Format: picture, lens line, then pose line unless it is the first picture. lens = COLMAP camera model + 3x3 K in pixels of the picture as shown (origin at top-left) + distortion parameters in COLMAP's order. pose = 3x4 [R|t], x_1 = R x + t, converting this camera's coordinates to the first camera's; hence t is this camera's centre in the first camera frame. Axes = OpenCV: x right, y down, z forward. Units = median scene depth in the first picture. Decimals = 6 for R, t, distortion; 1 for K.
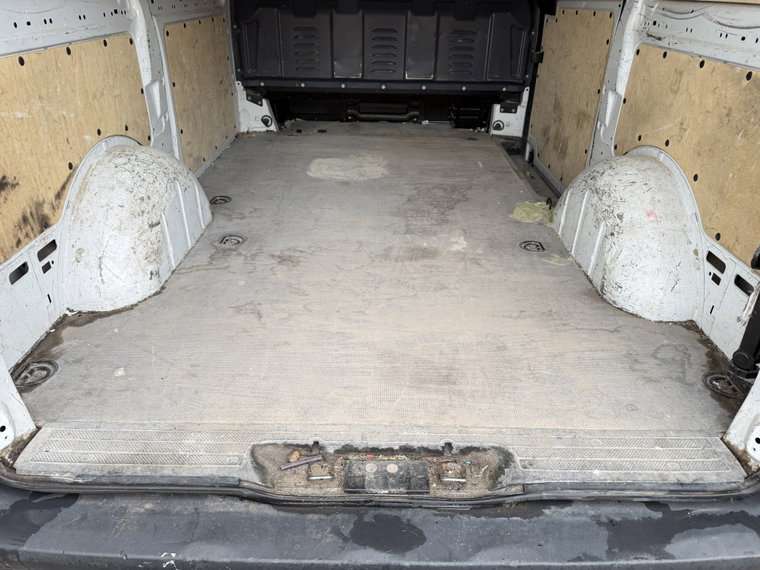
lens RADIAL K [[540.9, 0, 380.0], [0, 540.9, 285.0], [0, 0, 1]] dist [0.076363, -0.044306]
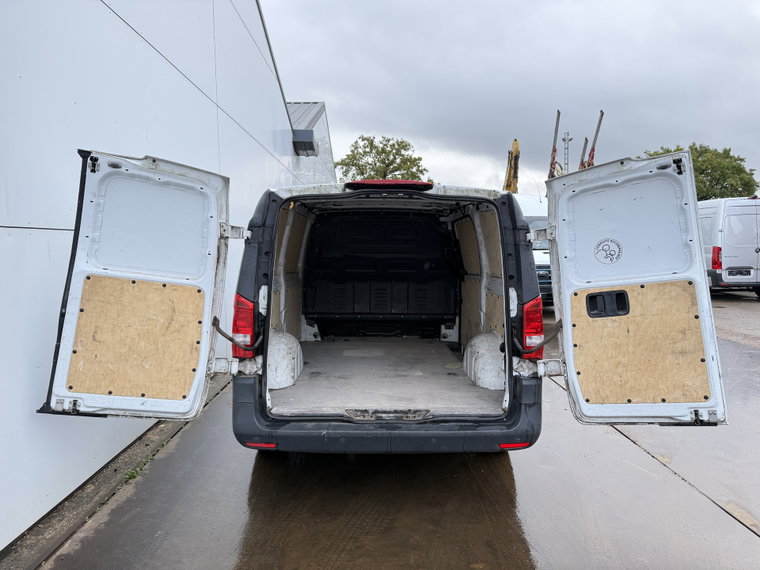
lens RADIAL K [[536.1, 0, 380.0], [0, 536.1, 285.0], [0, 0, 1]] dist [0.066780, -0.114823]
pose [[0.999707, -0.014008, 0.019764, -0.042053], [0.021260, 0.898427, -0.438608, 0.474919], [-0.011612, 0.438900, 0.898461, -0.955172]]
